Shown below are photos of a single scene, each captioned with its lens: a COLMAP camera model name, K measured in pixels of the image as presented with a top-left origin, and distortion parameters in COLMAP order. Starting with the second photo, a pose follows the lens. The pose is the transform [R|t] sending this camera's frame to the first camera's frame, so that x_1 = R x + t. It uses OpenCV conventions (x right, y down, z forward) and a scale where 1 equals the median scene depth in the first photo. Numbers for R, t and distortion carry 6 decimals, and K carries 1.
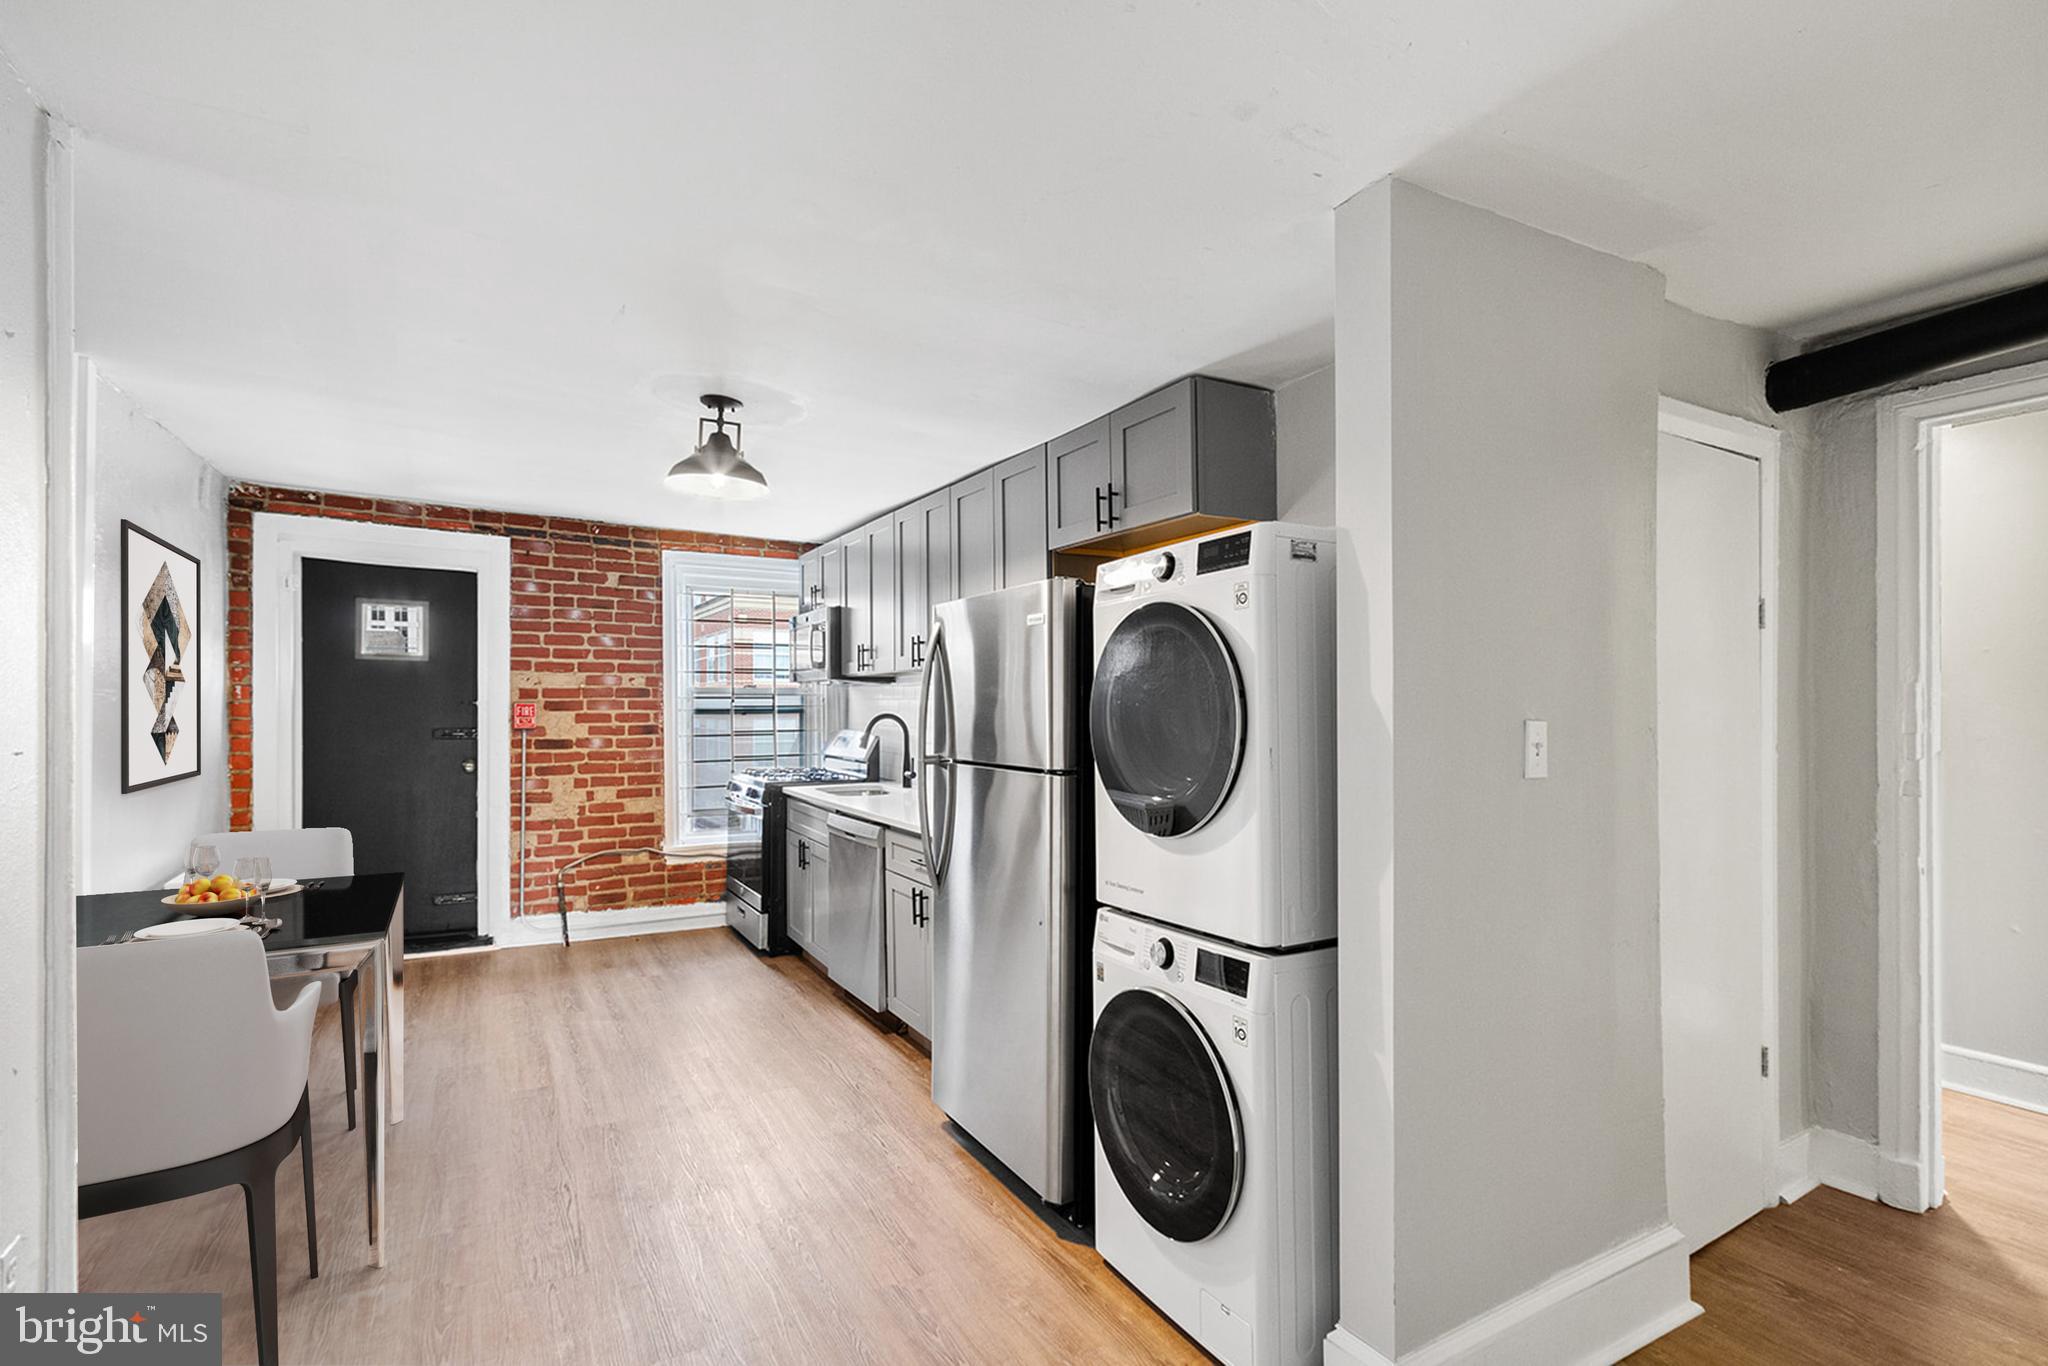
lens RADIAL K [[945.1, 0, 1031.6], [0, 945.1, 711.7], [0, 0, 1]] dist [0.001070, -0.001793]
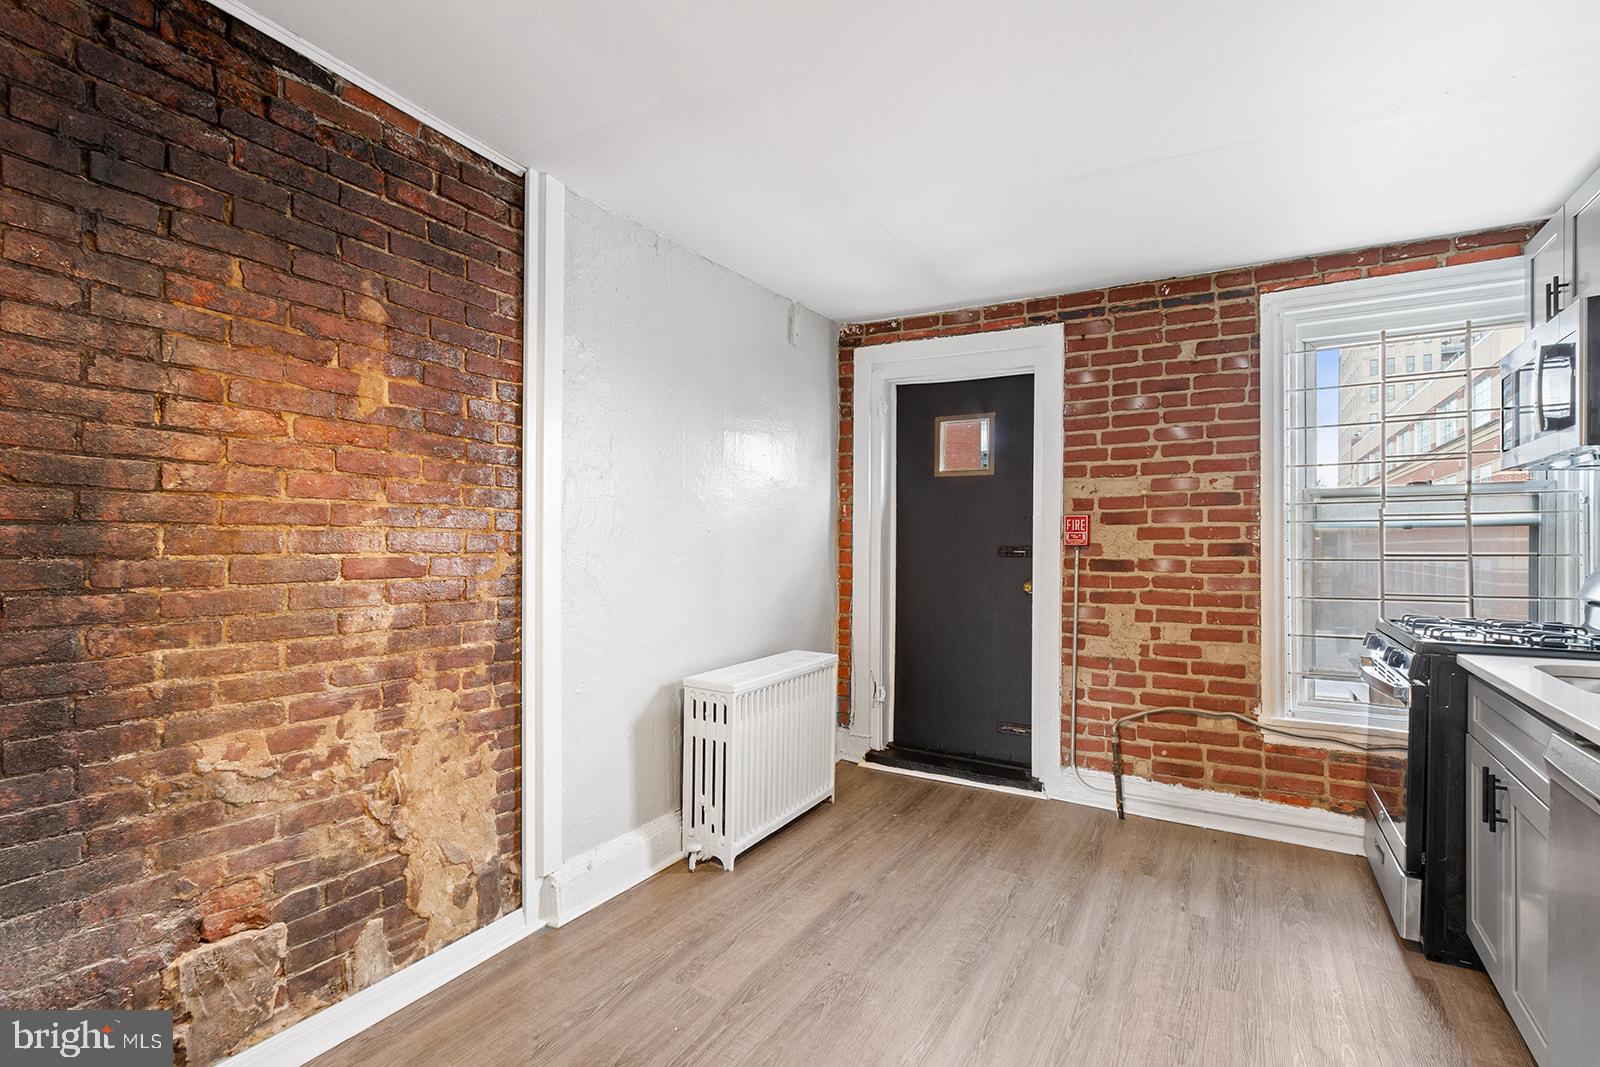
lens RADIAL K [[738.4, 0, 810.3], [0, 738.4, 550.6], [0, 0, 1]] dist [0.001070, -0.001793]
pose [[0.480203, 0.005109, -0.877142, -0.071035], [-0.008695, 0.999962, 0.001064, 0.023254], [0.877114, 0.007115, 0.480229, 0.466131]]
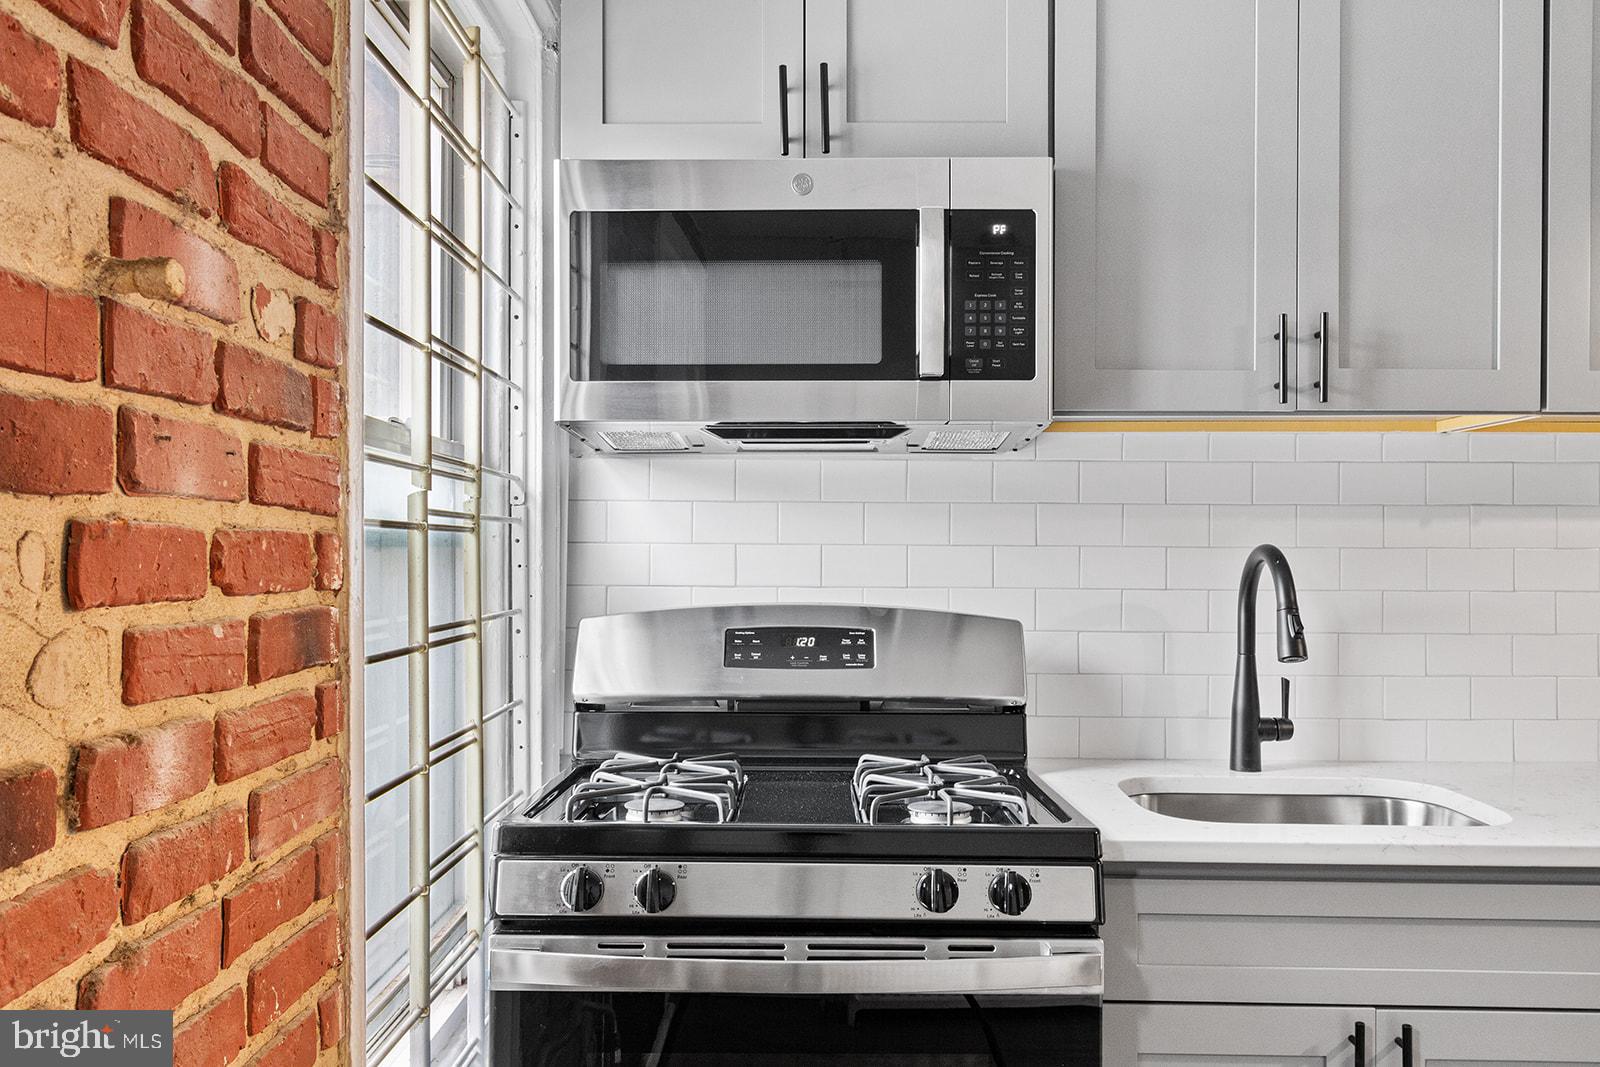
lens RADIAL K [[1327.6, 0, 793.9], [0, 1327.6, 545.4], [0, 0, 1]] dist [0.006741, -0.000156]
pose [[0.504131, 0.012163, 0.863542, -0.579586], [0.004996, 0.999843, -0.017000, 0.008052], [-0.863613, 0.012885, 0.503991, 0.859453]]
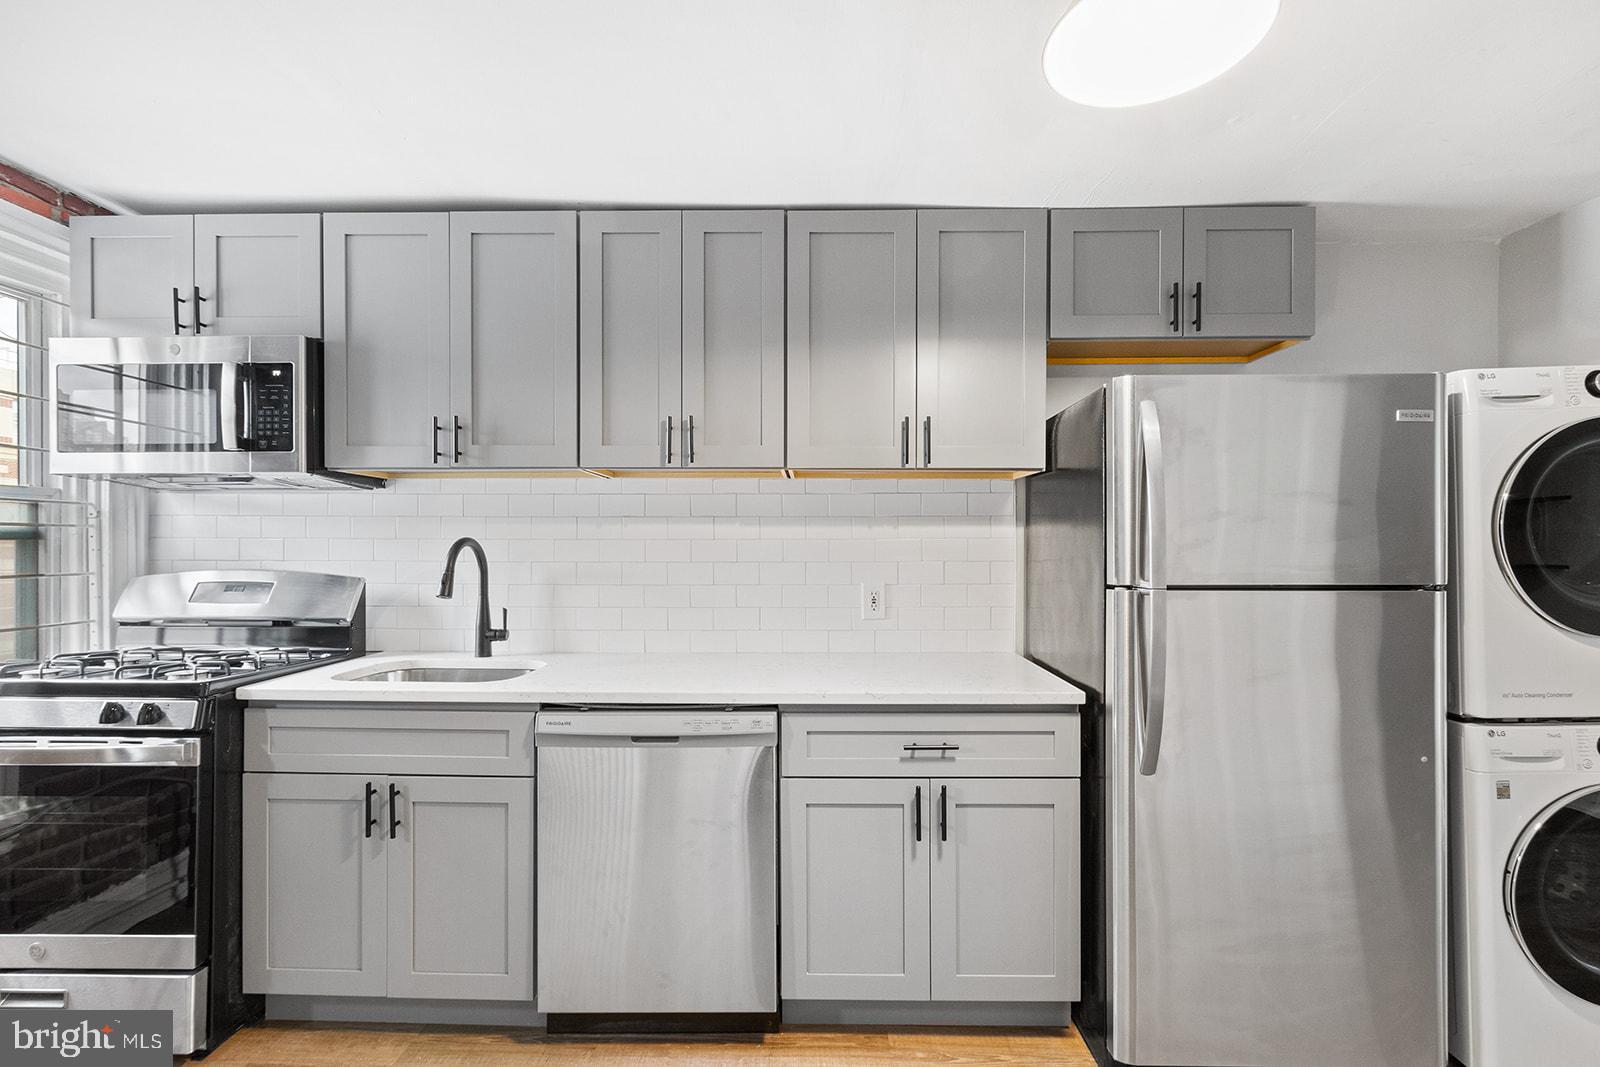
lens RADIAL K [[738.4, 0, 763.4], [0, 738.4, 548.0], [0, 0, 1]] dist [0.001070, -0.001793]
pose [[0.521157, 0.005540, 0.853443, -0.428591], [0.006008, 0.999930, -0.010160, 0.013369], [-0.853439, 0.010423, 0.521088, 0.559161]]
